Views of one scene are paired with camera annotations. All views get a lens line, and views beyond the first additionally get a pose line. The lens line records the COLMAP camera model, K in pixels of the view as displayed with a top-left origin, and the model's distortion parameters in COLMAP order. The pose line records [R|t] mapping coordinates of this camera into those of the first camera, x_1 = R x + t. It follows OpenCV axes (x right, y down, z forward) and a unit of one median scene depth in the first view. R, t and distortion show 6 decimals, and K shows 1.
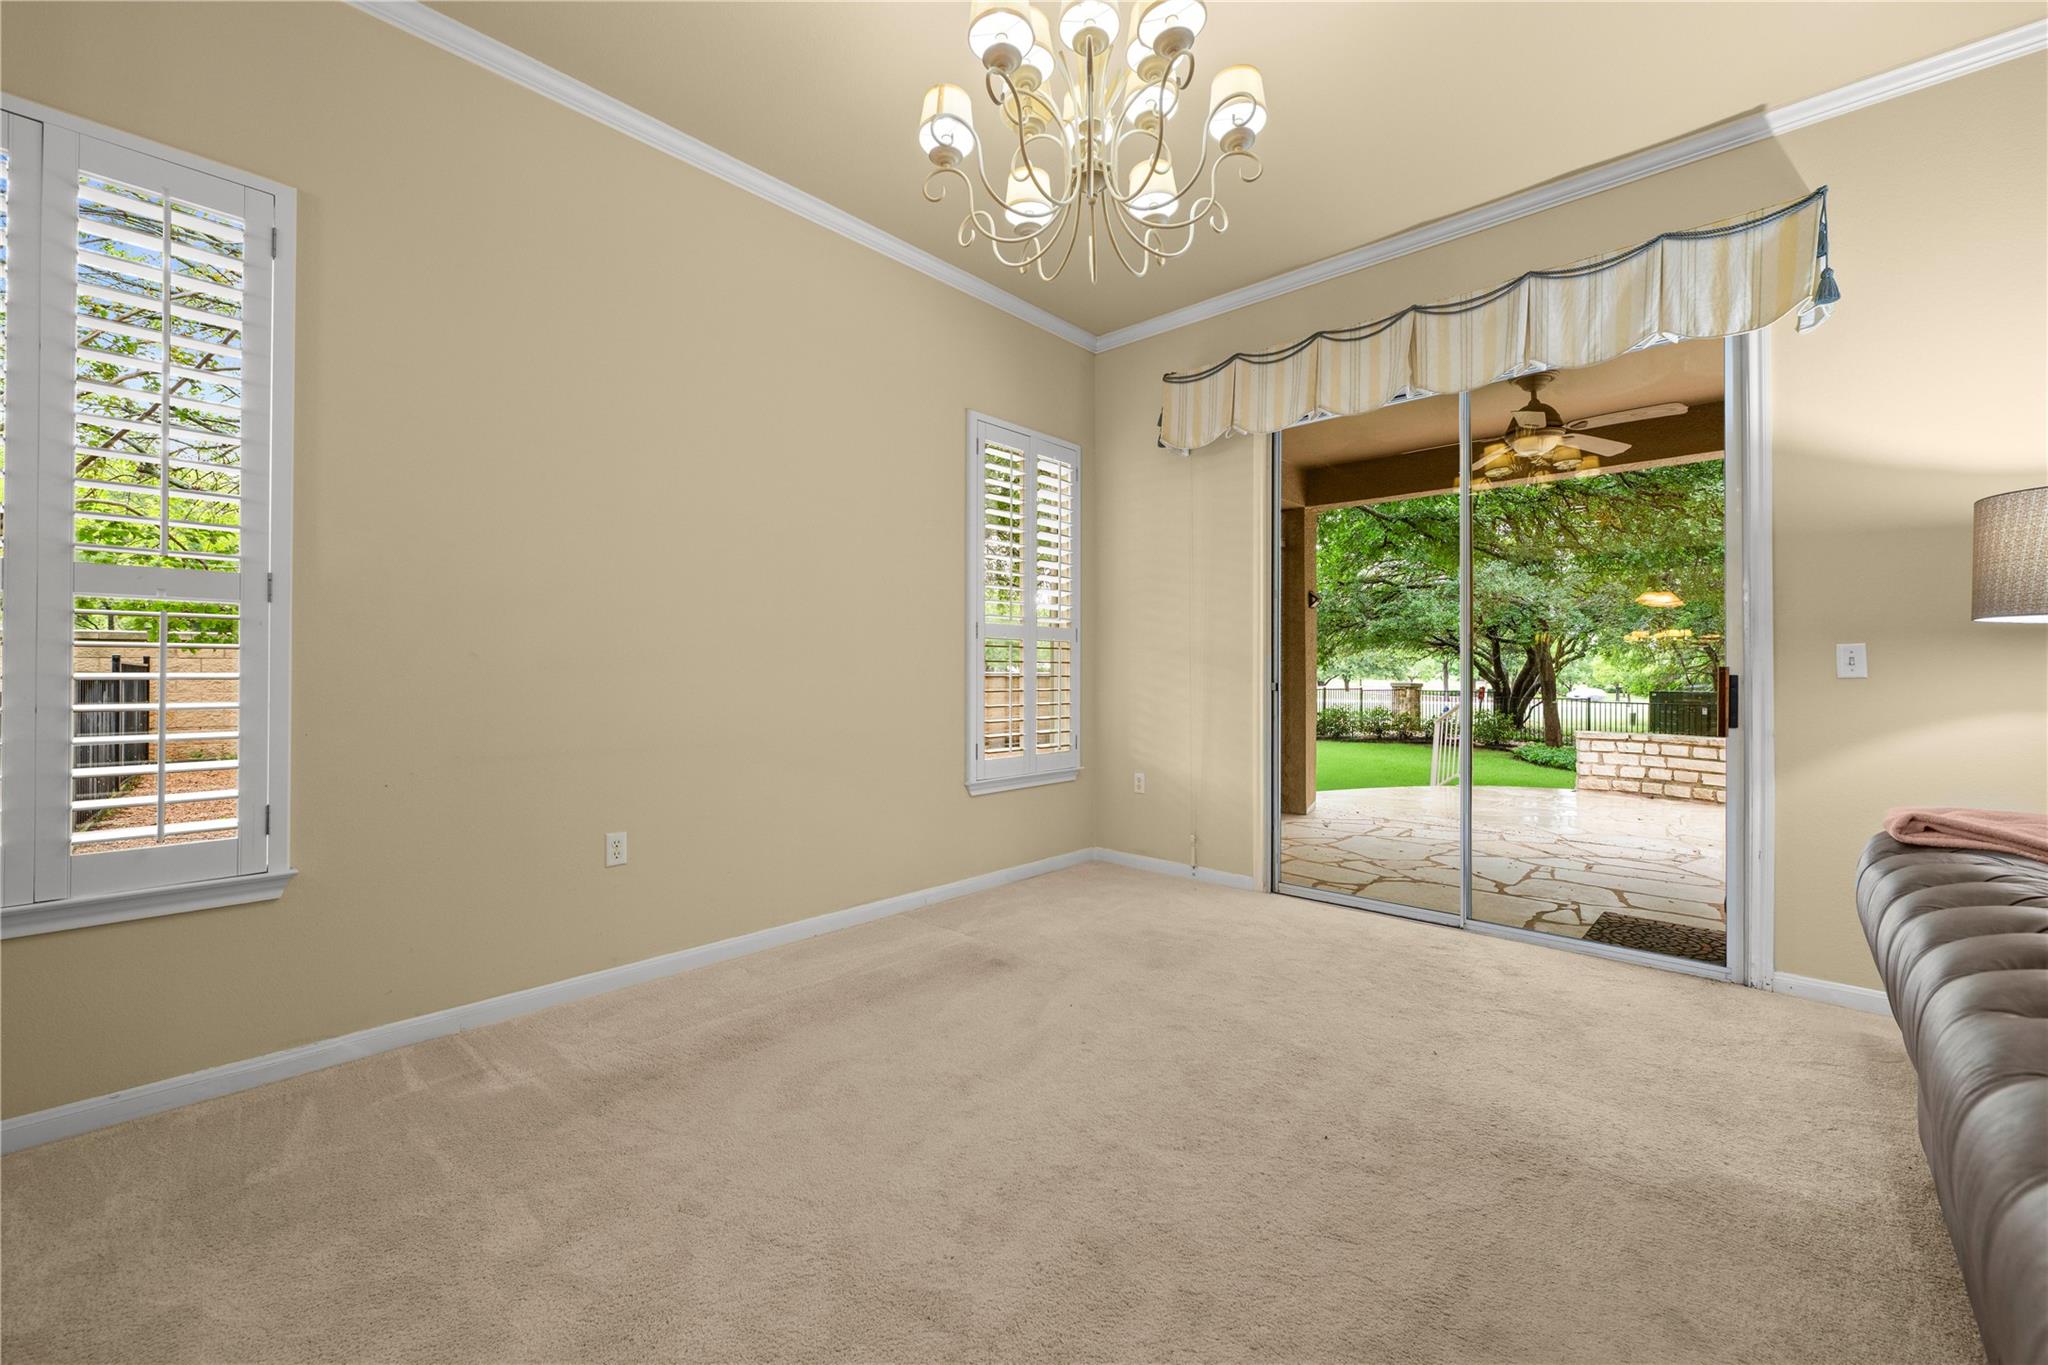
lens RADIAL K [[821.5, 0, 1028.8], [0, 821.5, 669.1], [0, 0, 1]] dist [0.000471, -0.000225]
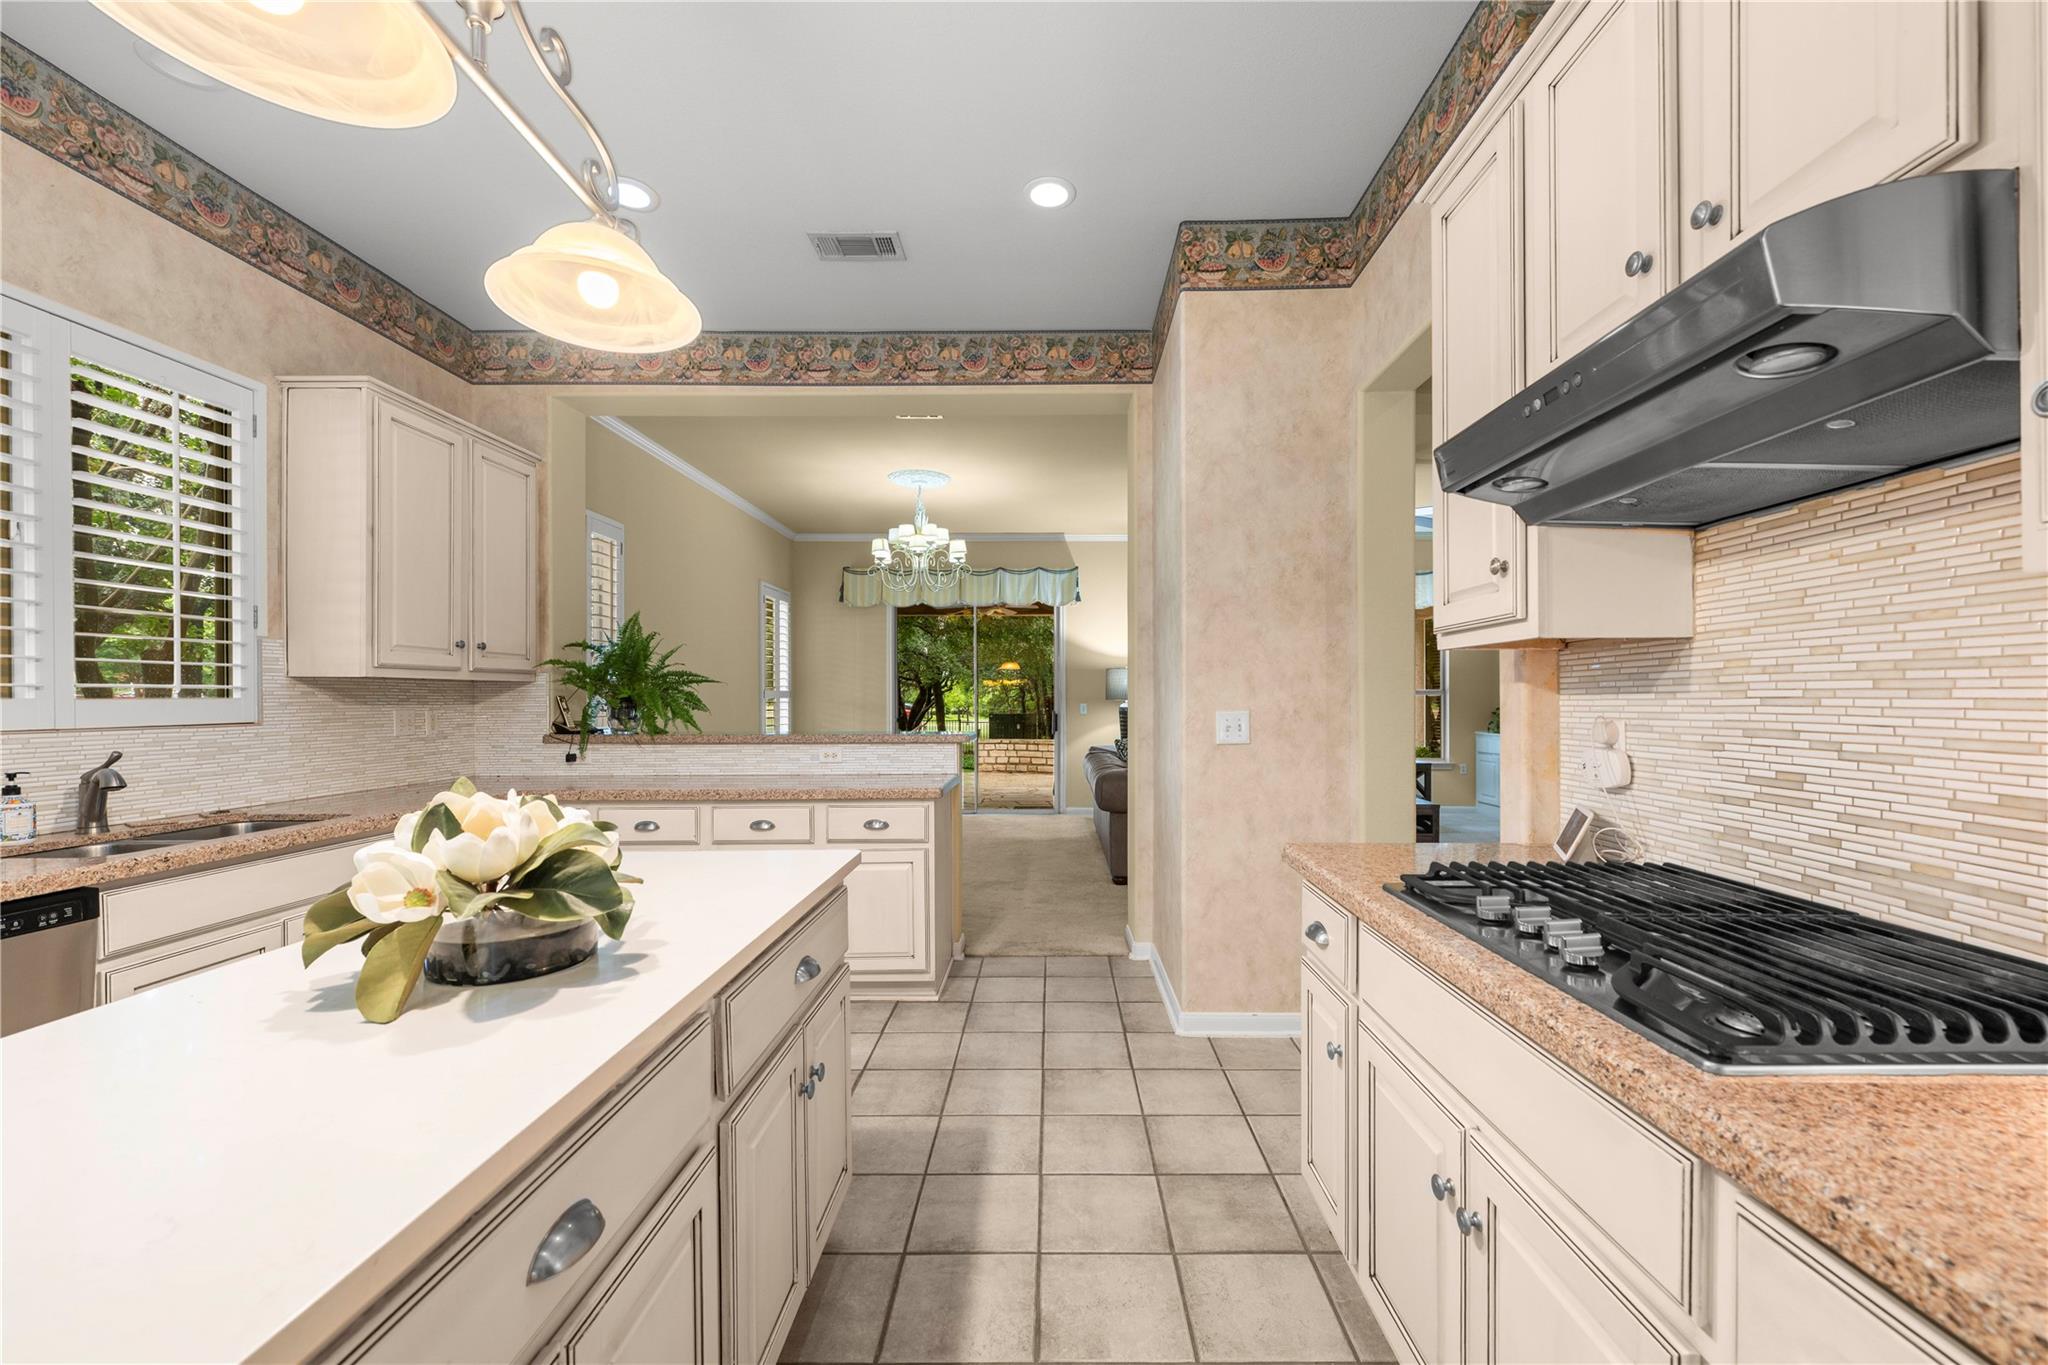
lens RADIAL K [[809.2, 0, 1037.3], [0, 809.2, 693.4], [0, 0, 1]] dist [0.001550, -0.000724]
pose [[0.751448, 0.000272, 0.659793, -1.128179], [0.000204, 1.000000, -0.000646, -0.062340], [-0.659793, 0.000620, 0.751447, -1.160269]]
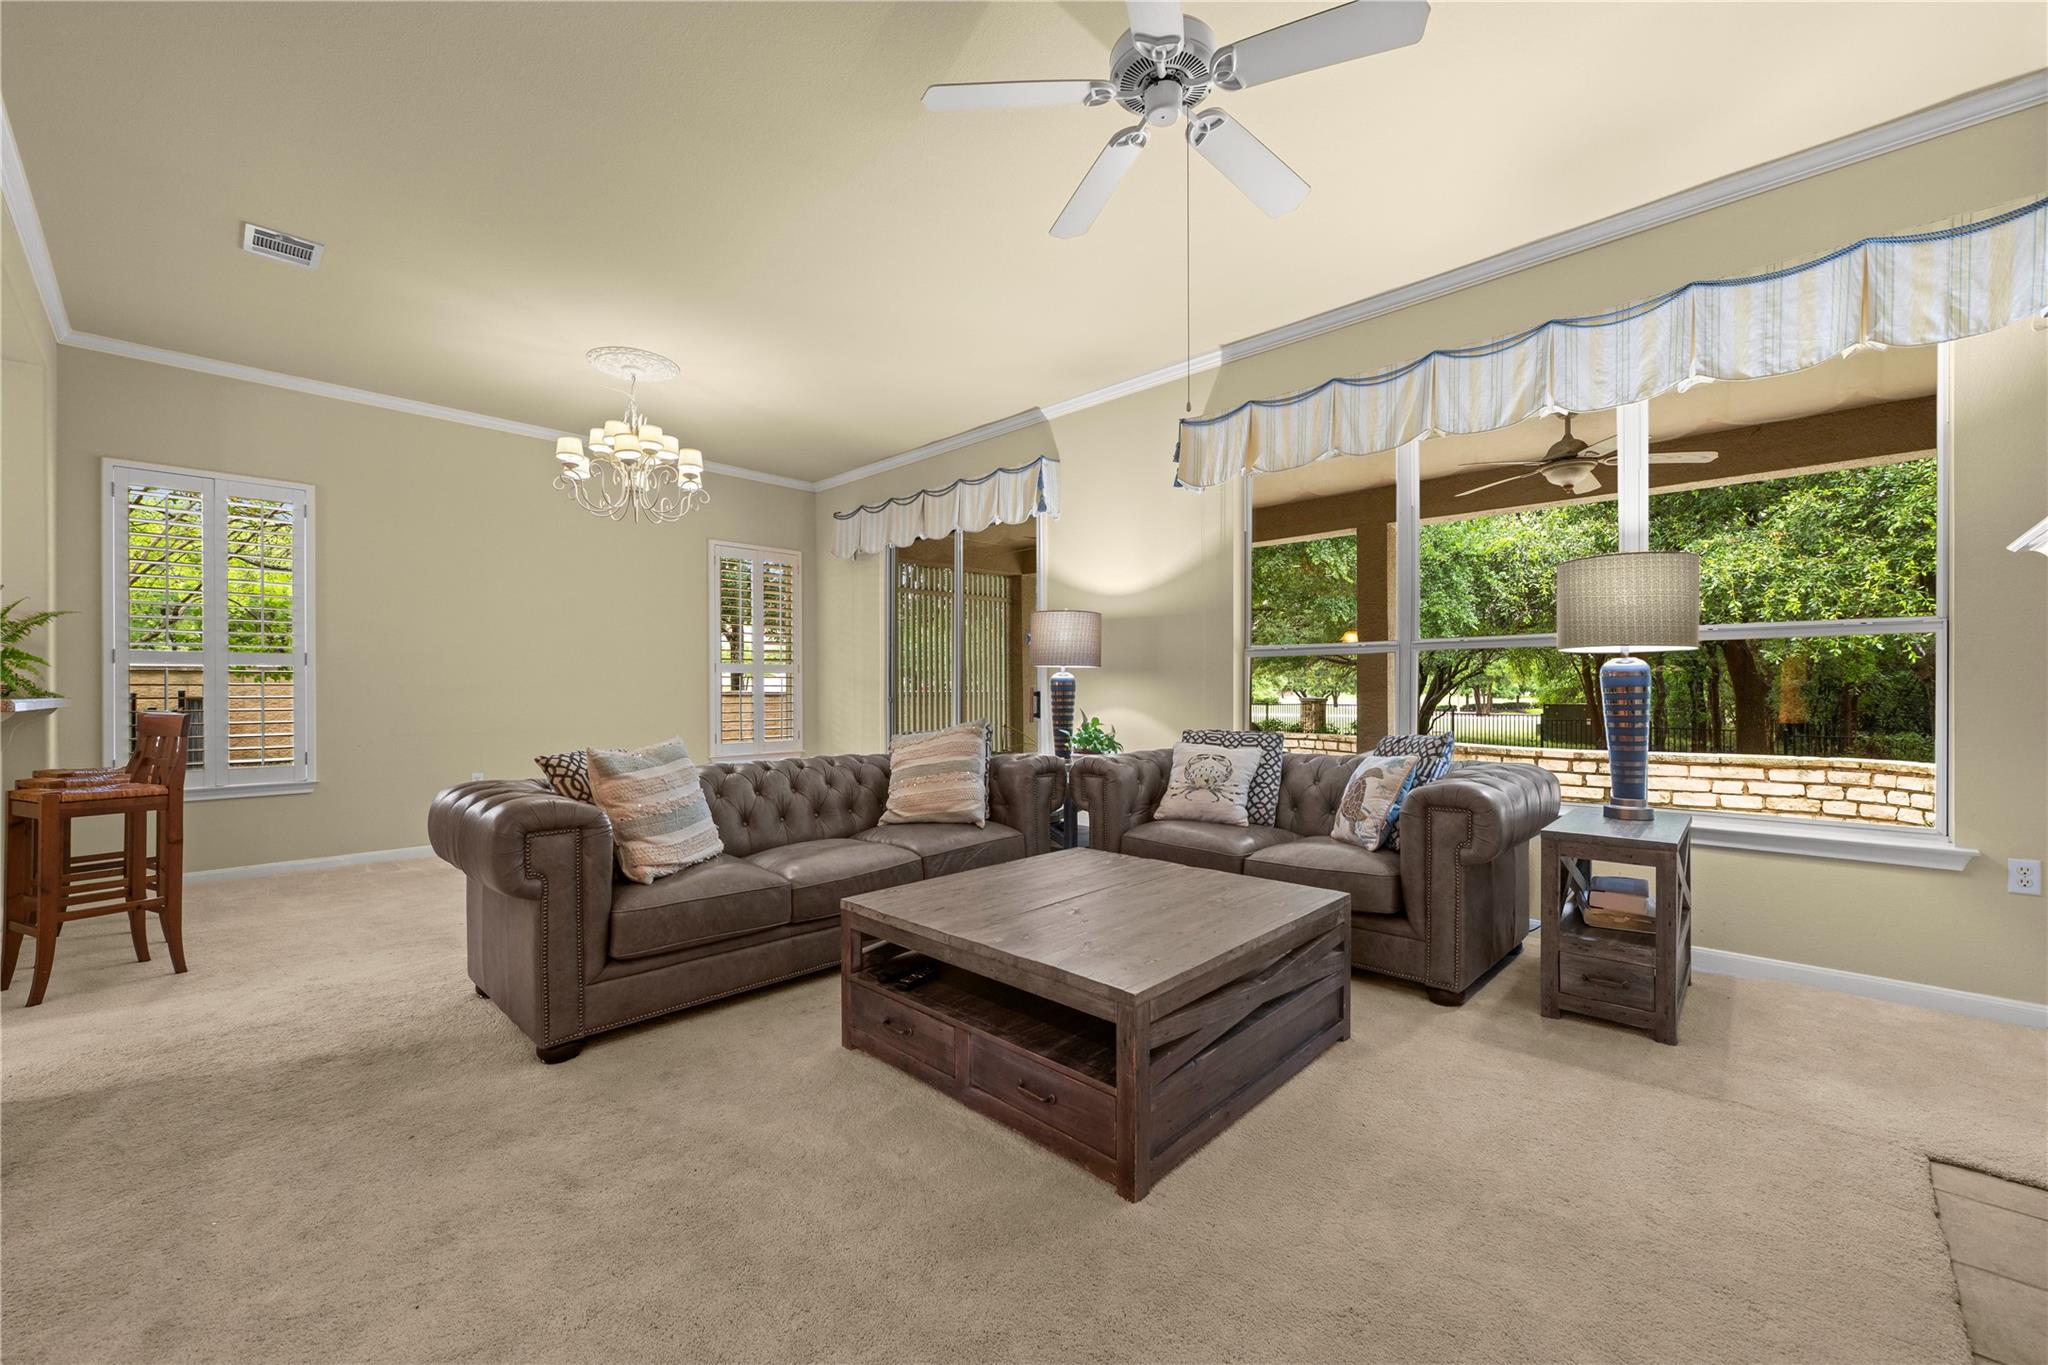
lens RADIAL K [[809.2, 0, 1037.3], [0, 809.2, 693.4], [0, 0, 1]] dist [0.001550, -0.000724]
pose [[0.999753, -0.007470, -0.020938, 0.861698], [0.007613, 0.999948, 0.006734, -0.000505], [0.020887, -0.006892, 0.999758, -0.901963]]
